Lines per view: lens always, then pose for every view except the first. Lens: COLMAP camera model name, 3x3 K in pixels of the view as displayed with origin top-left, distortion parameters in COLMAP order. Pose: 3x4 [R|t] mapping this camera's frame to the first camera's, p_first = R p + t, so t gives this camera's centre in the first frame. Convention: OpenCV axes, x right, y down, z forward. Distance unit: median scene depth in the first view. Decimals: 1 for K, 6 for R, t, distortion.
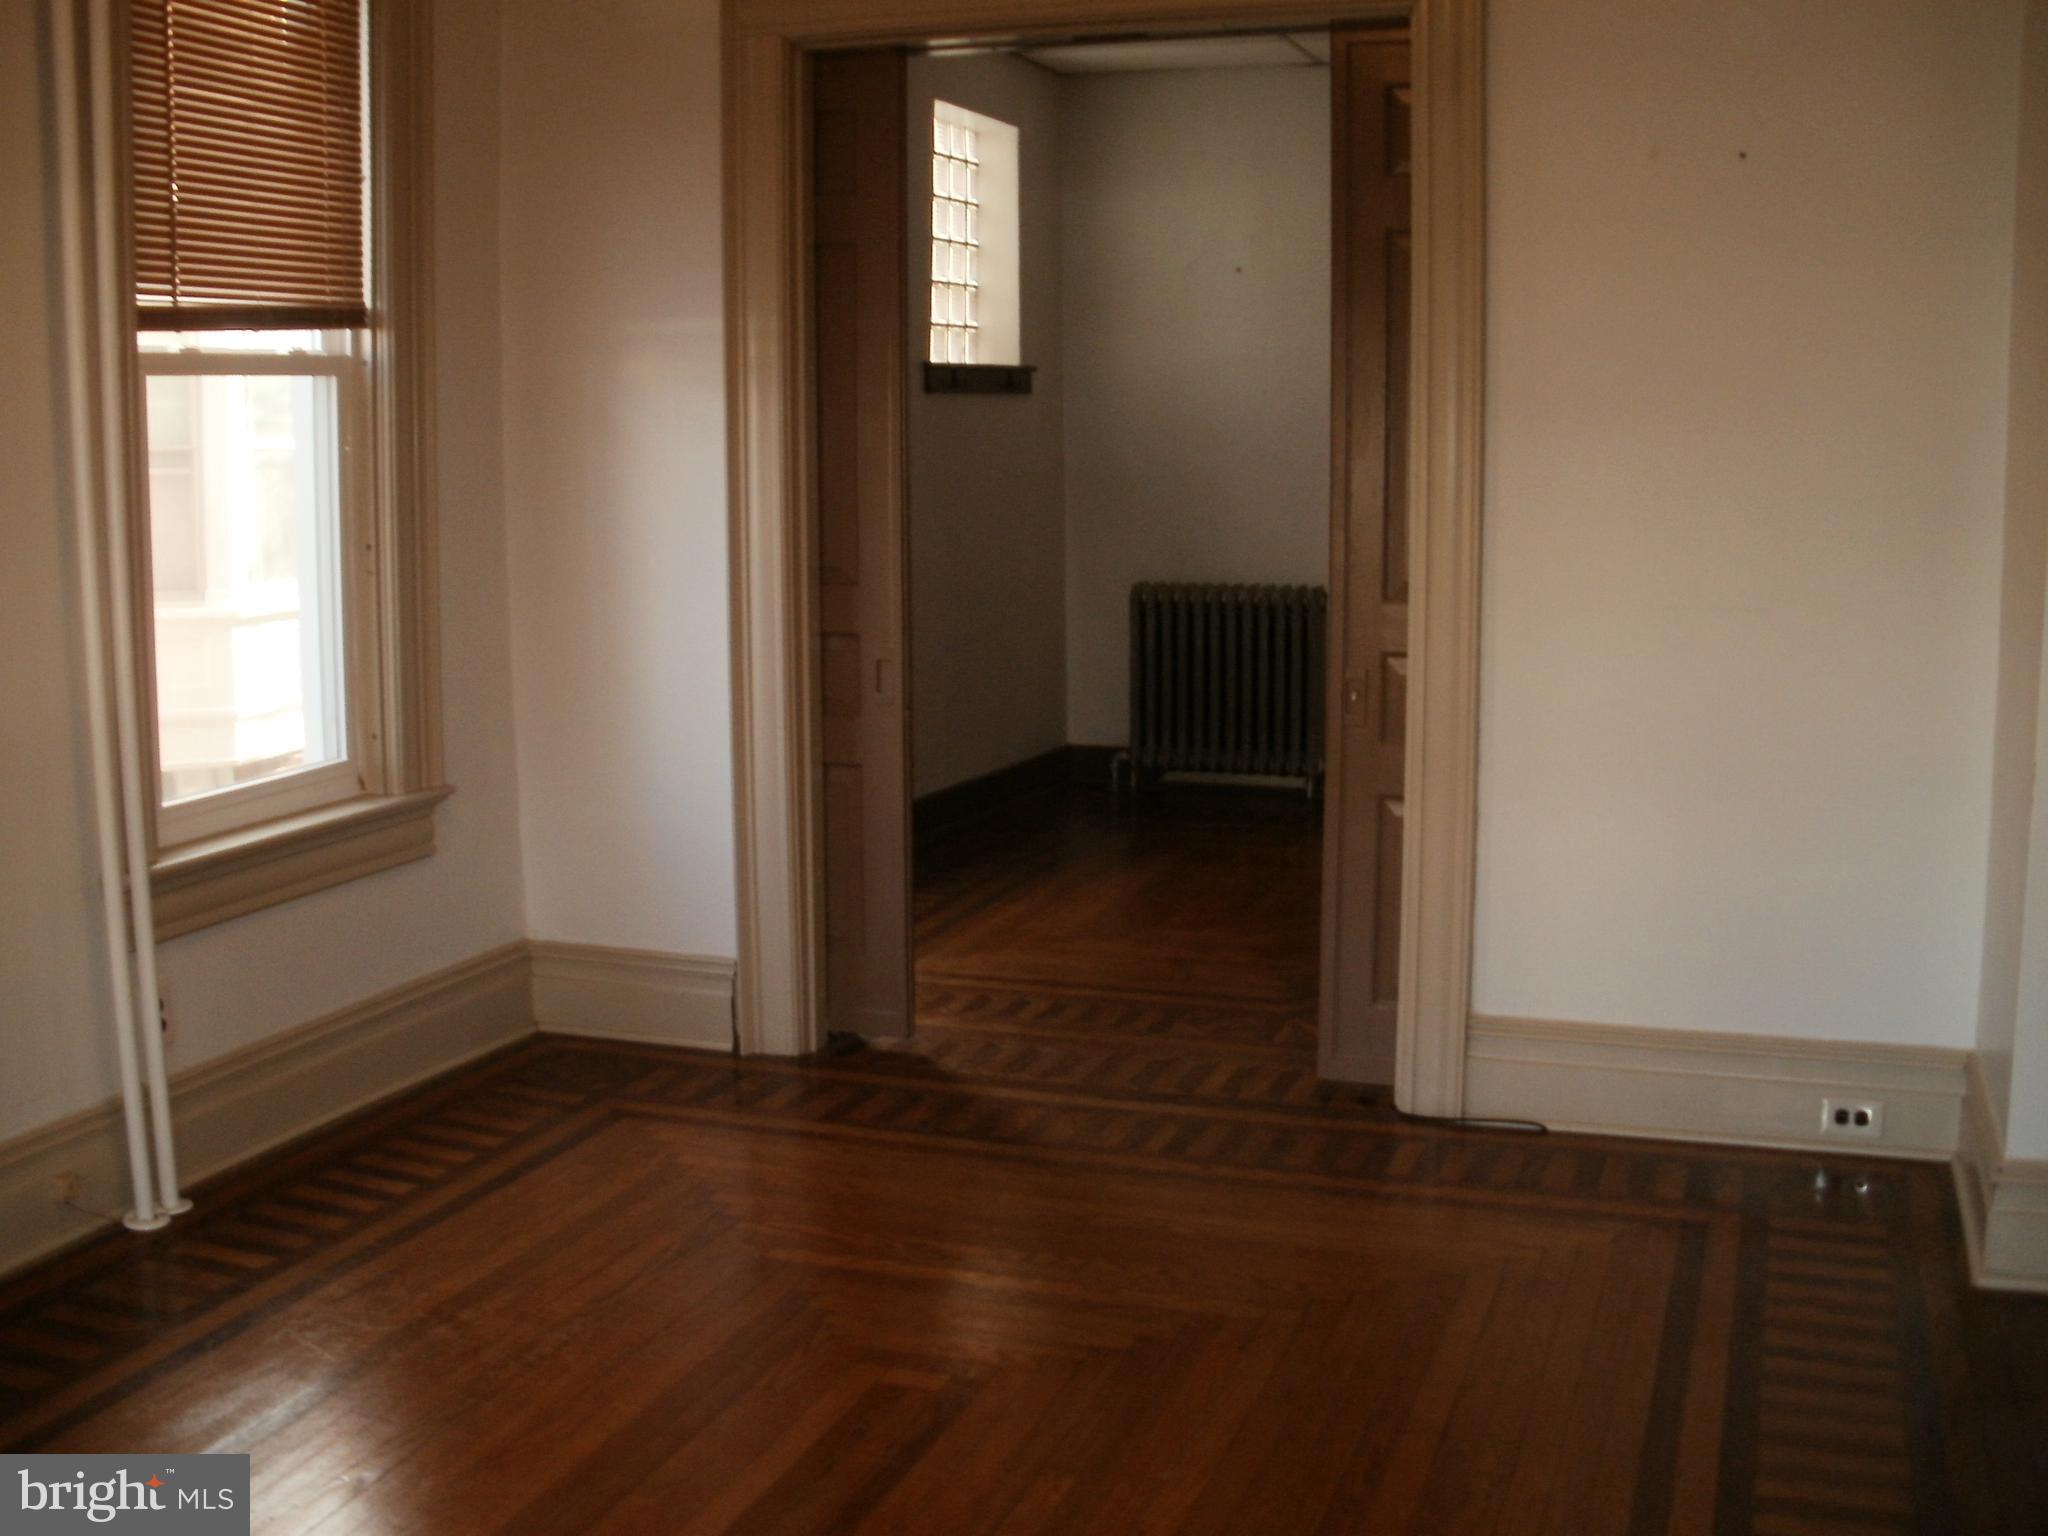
lens RADIAL K [[2140.9, 0, 1024.0], [0, 2140.9, 768.0], [0, 0, 1]] dist [-0.315124, 0.352929]
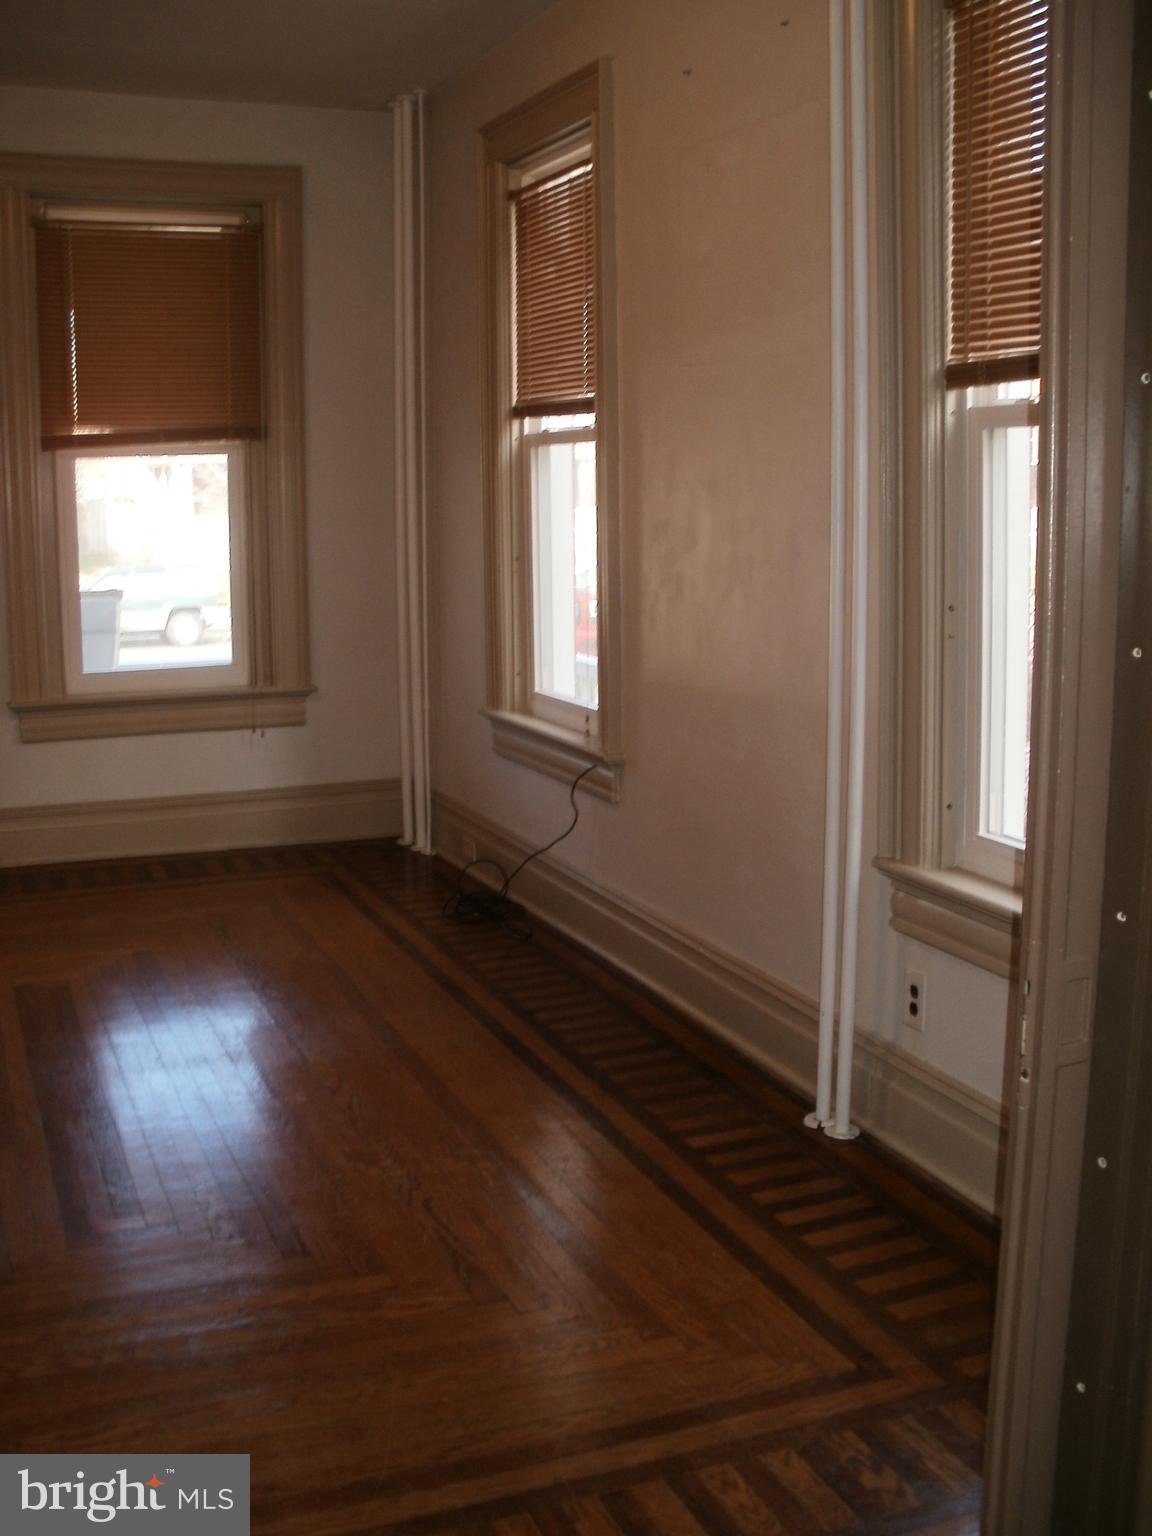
lens RADIAL K [[1605.7, 0, 576.0], [0, 1605.7, 768.0], [0, 0, 1]] dist [-0.315124, 0.352929]
pose [[-0.730232, 0.127510, -0.671194, 0.271546], [-0.094939, 0.953958, 0.284518, -0.223876], [0.676570, 0.271486, -0.684505, 1.452397]]
